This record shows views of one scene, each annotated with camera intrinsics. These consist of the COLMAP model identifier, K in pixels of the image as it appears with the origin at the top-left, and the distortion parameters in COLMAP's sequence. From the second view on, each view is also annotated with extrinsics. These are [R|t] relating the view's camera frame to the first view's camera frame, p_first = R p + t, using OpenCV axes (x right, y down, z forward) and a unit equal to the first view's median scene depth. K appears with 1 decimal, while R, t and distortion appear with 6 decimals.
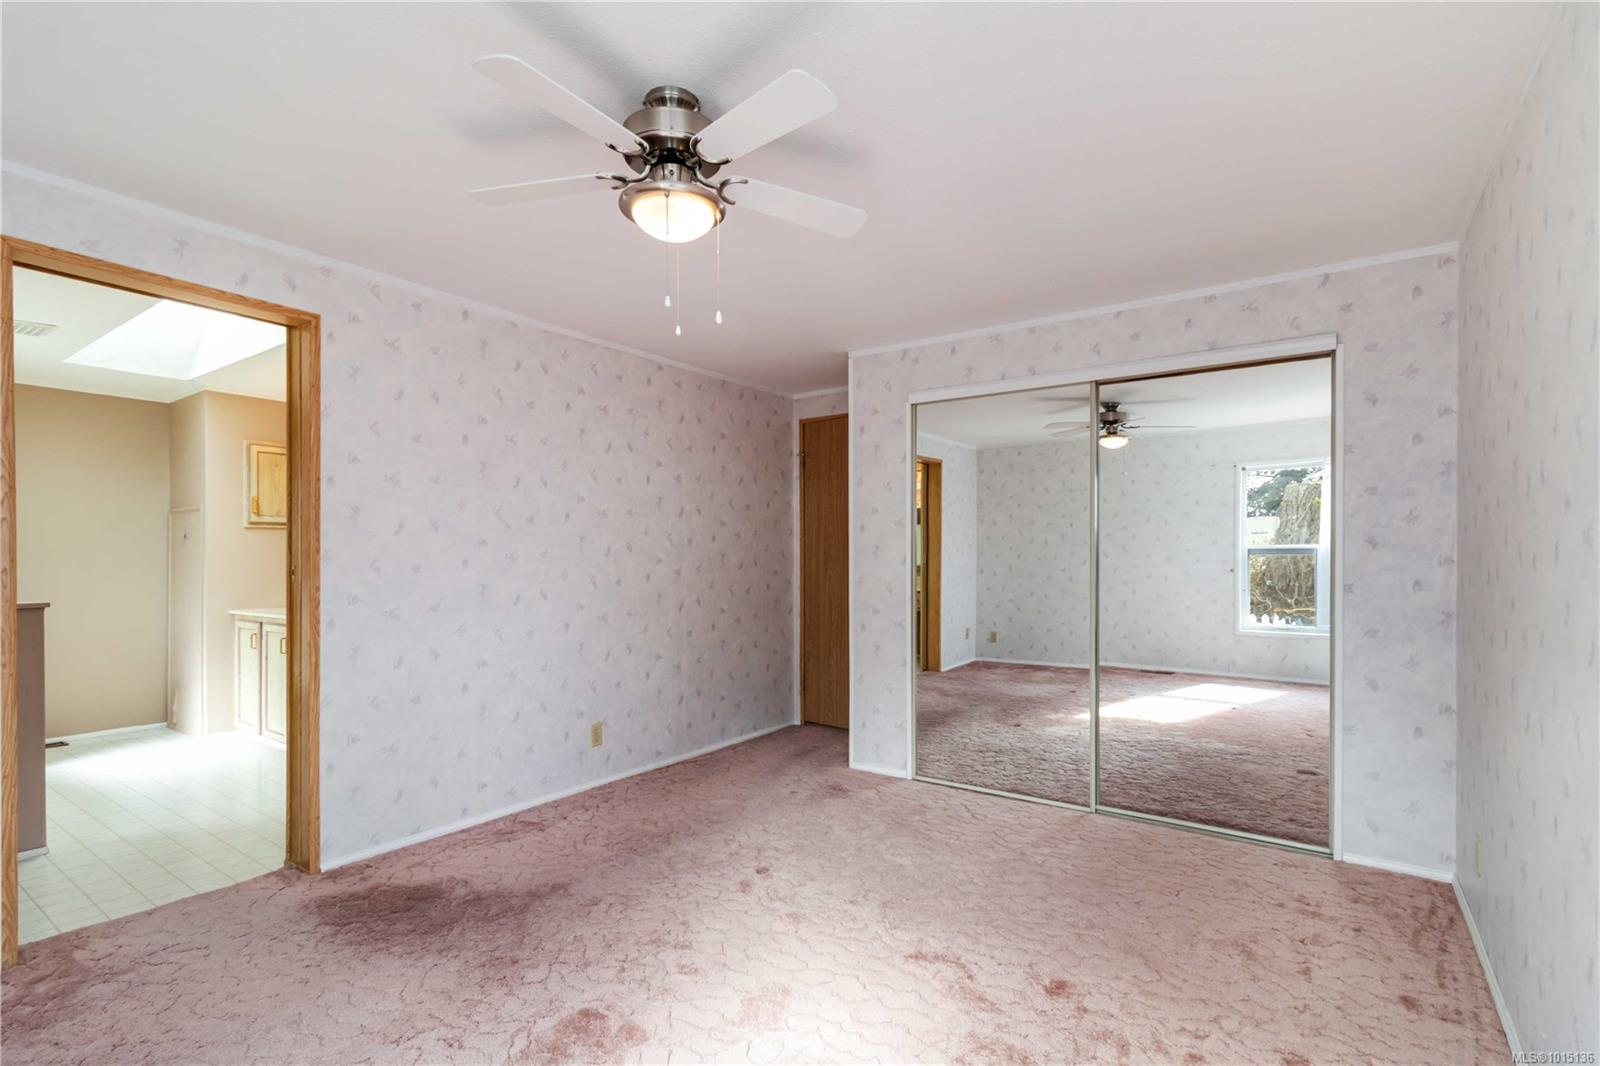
lens RADIAL K [[755.8, 0, 800.3], [0, 755.8, 542.3], [0, 0, 1]] dist [0.013515, -0.000384]
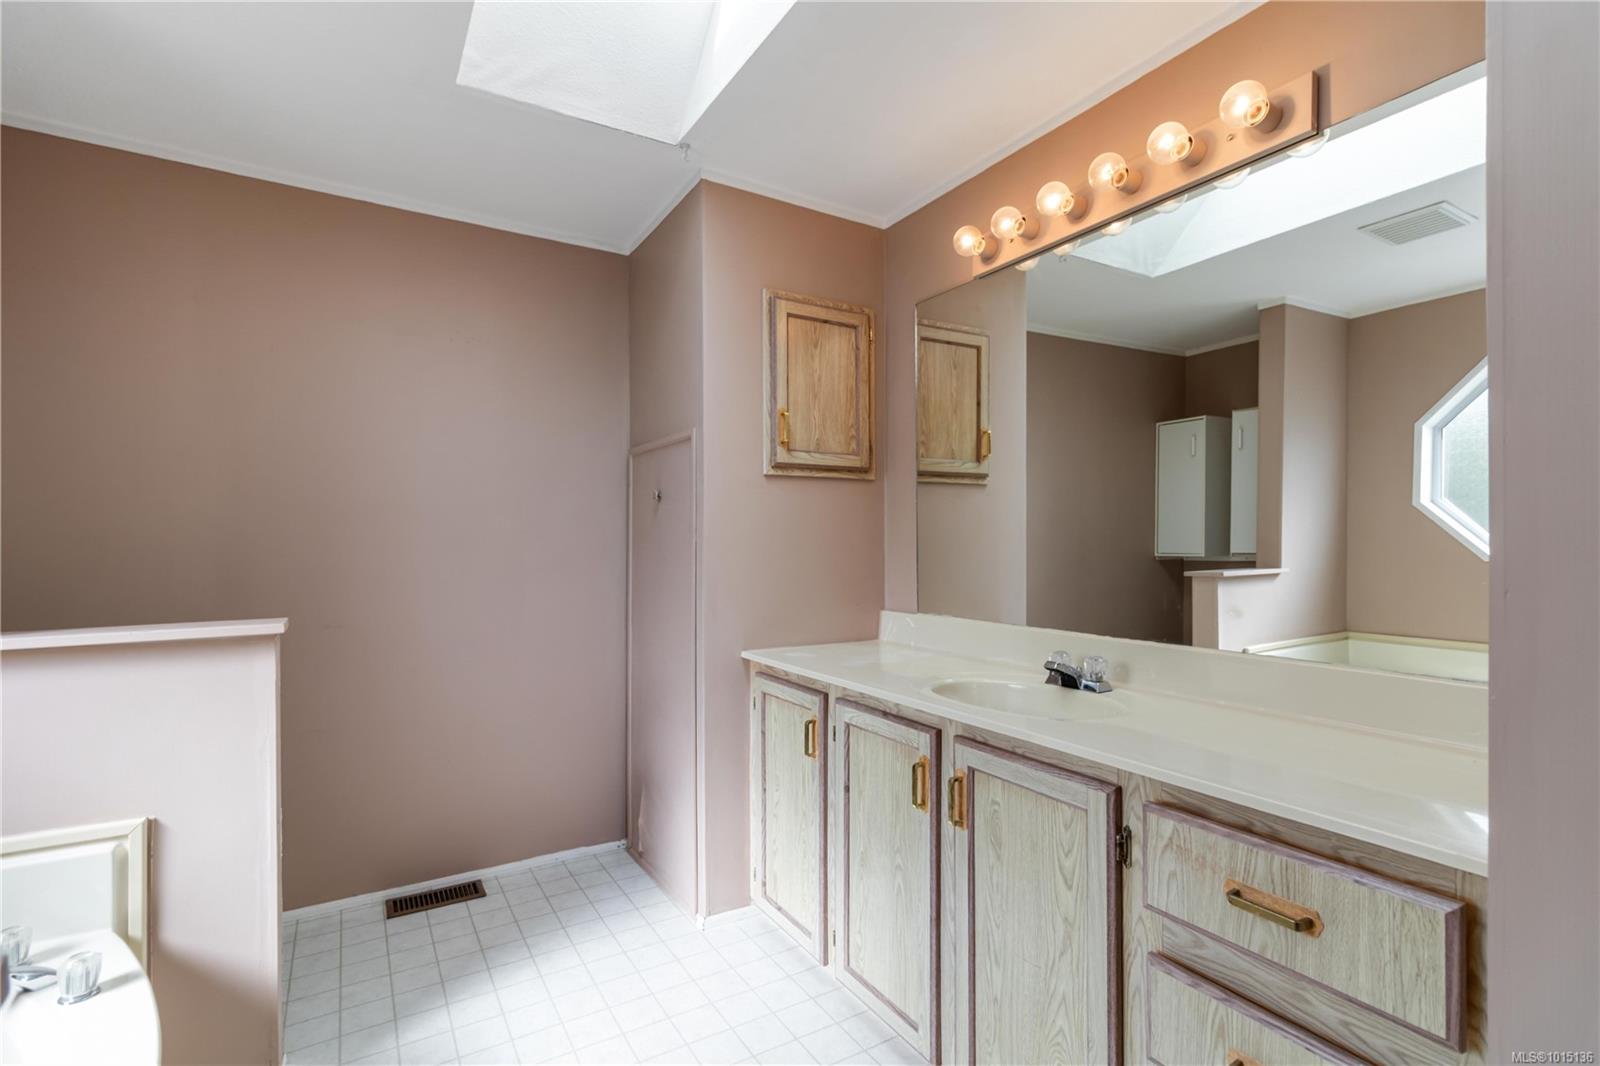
lens RADIAL K [[755.8, 0, 800.4], [0, 755.8, 535.7], [0, 0, 1]] dist [0.013515, -0.000384]
pose [[0.916769, 0.002447, -0.399411, -0.522533], [0.000335, 0.999976, 0.006897, 0.014425], [0.399418, -0.006457, 0.916746, 0.579342]]
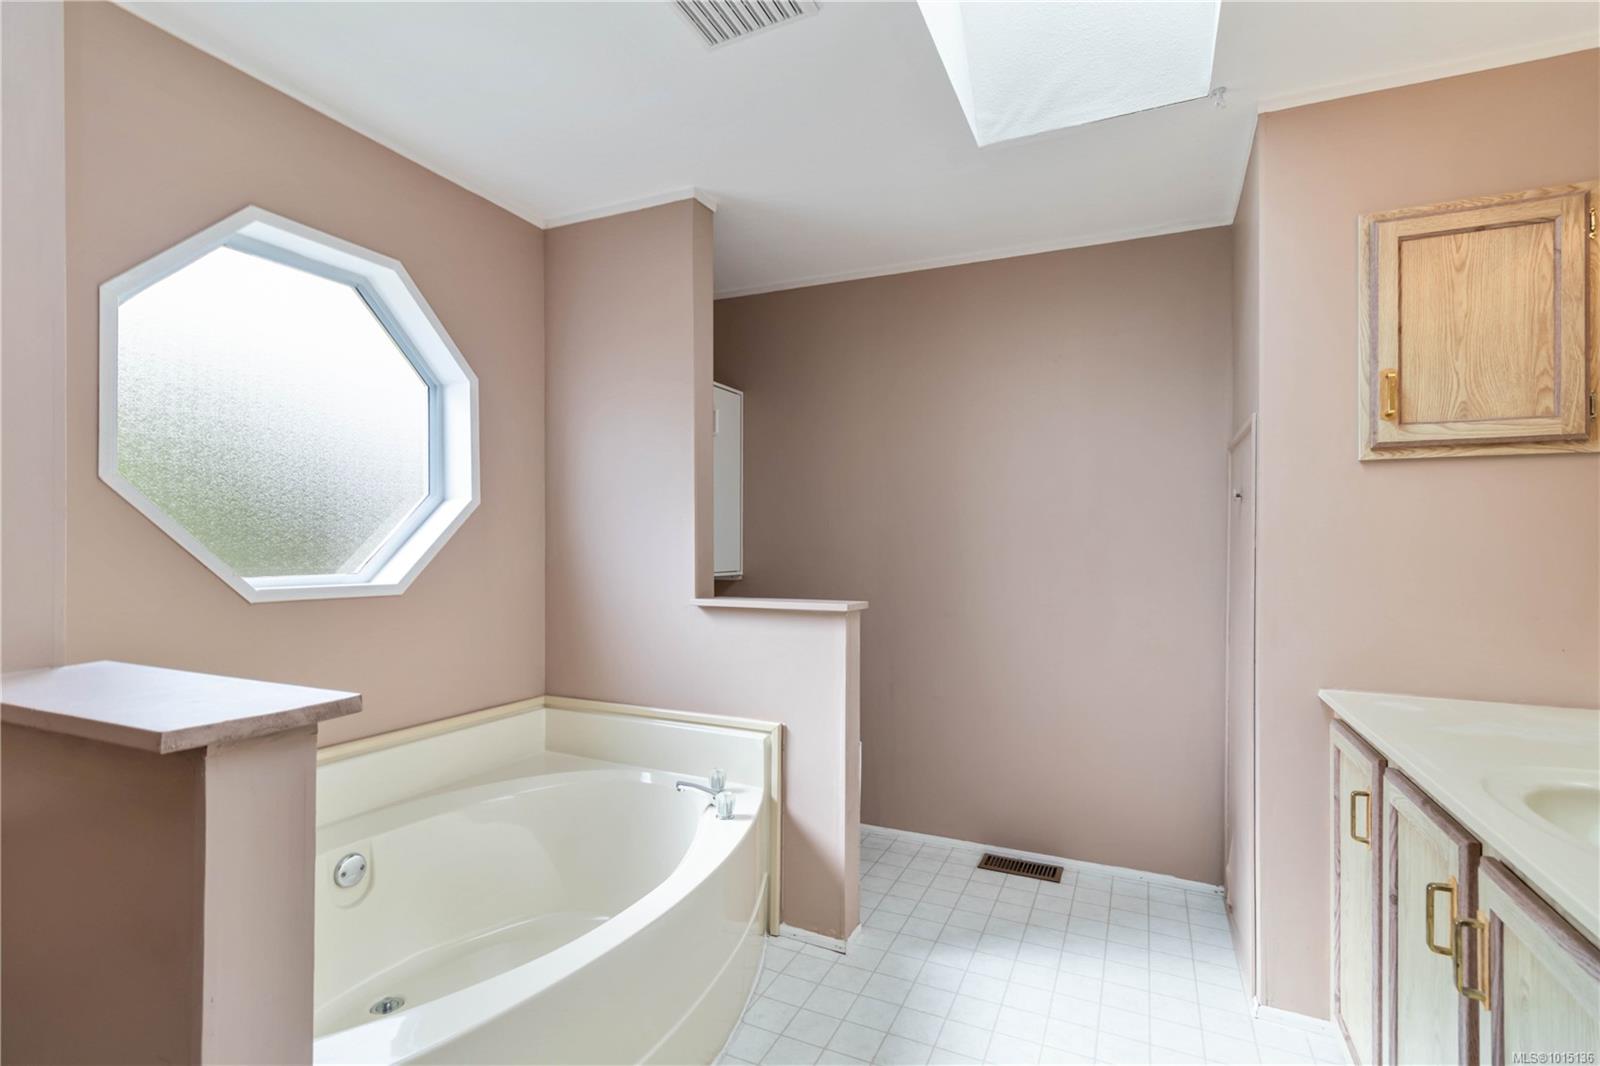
lens RADIAL K [[755.8, 0, 804.4], [0, 755.8, 533.2], [0, 0, 1]] dist [0.013515, -0.000384]
pose [[0.187484, -0.009122, -0.982225, -0.429106], [0.001890, 0.999958, -0.008926, 0.016542], [0.982266, -0.000183, 0.187493, 0.676761]]
